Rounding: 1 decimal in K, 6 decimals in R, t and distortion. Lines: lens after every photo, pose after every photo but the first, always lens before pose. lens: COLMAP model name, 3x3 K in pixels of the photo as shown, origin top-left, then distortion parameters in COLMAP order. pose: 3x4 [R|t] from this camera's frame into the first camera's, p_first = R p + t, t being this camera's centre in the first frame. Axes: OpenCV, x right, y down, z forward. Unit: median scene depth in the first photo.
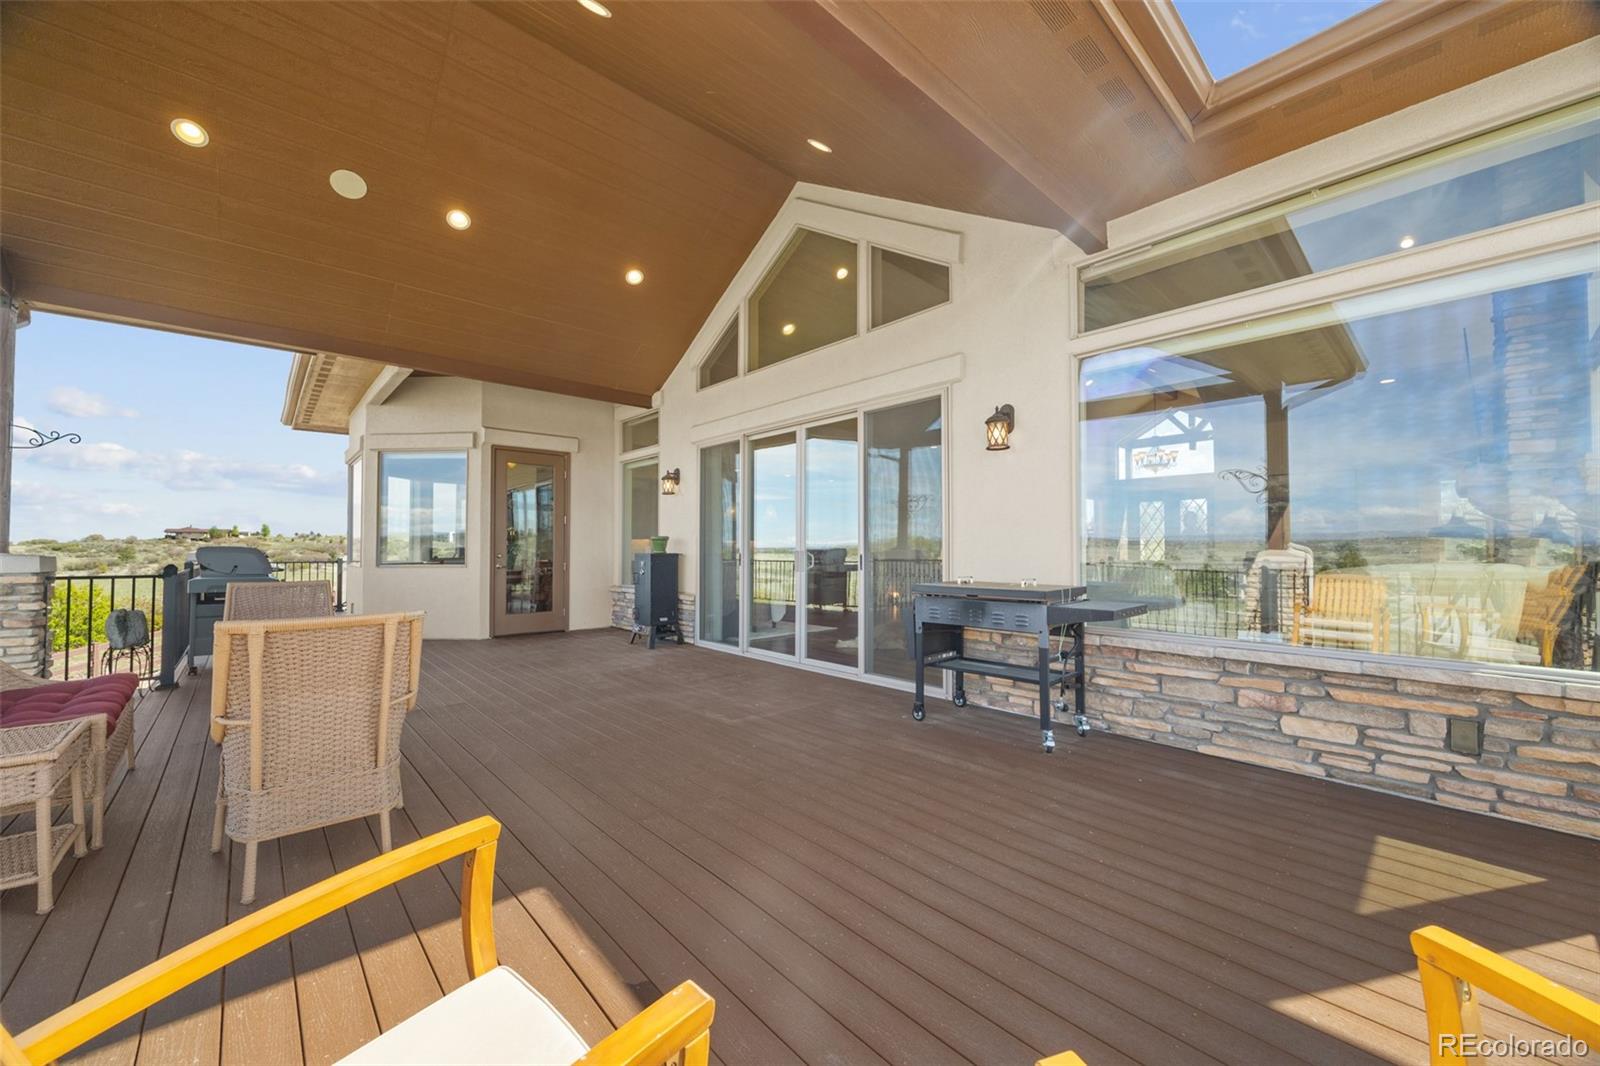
lens RADIAL K [[607.4, 0, 800.3], [0, 607.4, 542.1], [0, 0, 1]] dist [-0.003995, -0.000042]
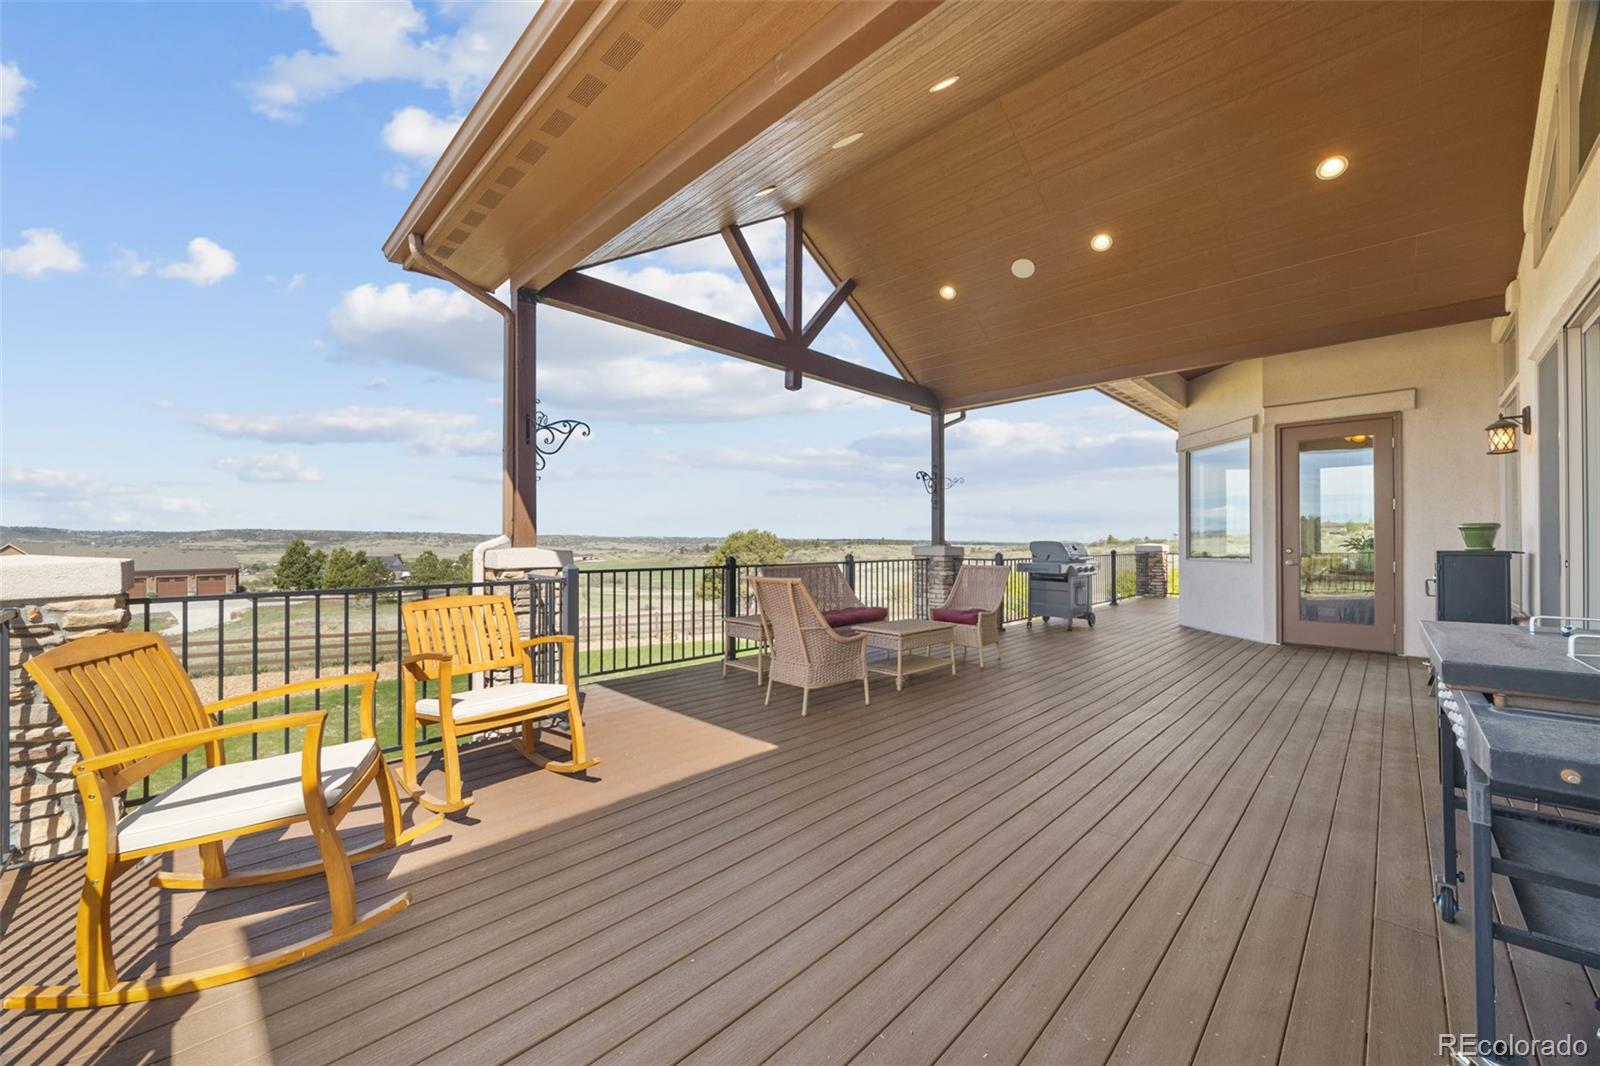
lens RADIAL K [[606.1, 0, 803.7], [0, 606.1, 536.7], [0, 0, 1]] dist [-0.003312, -0.000258]
pose [[0.054883, -0.008371, -0.998458, 0.333453], [0.009797, 0.999921, -0.007844, 0.002048], [0.998445, -0.009351, 0.054961, 0.268208]]
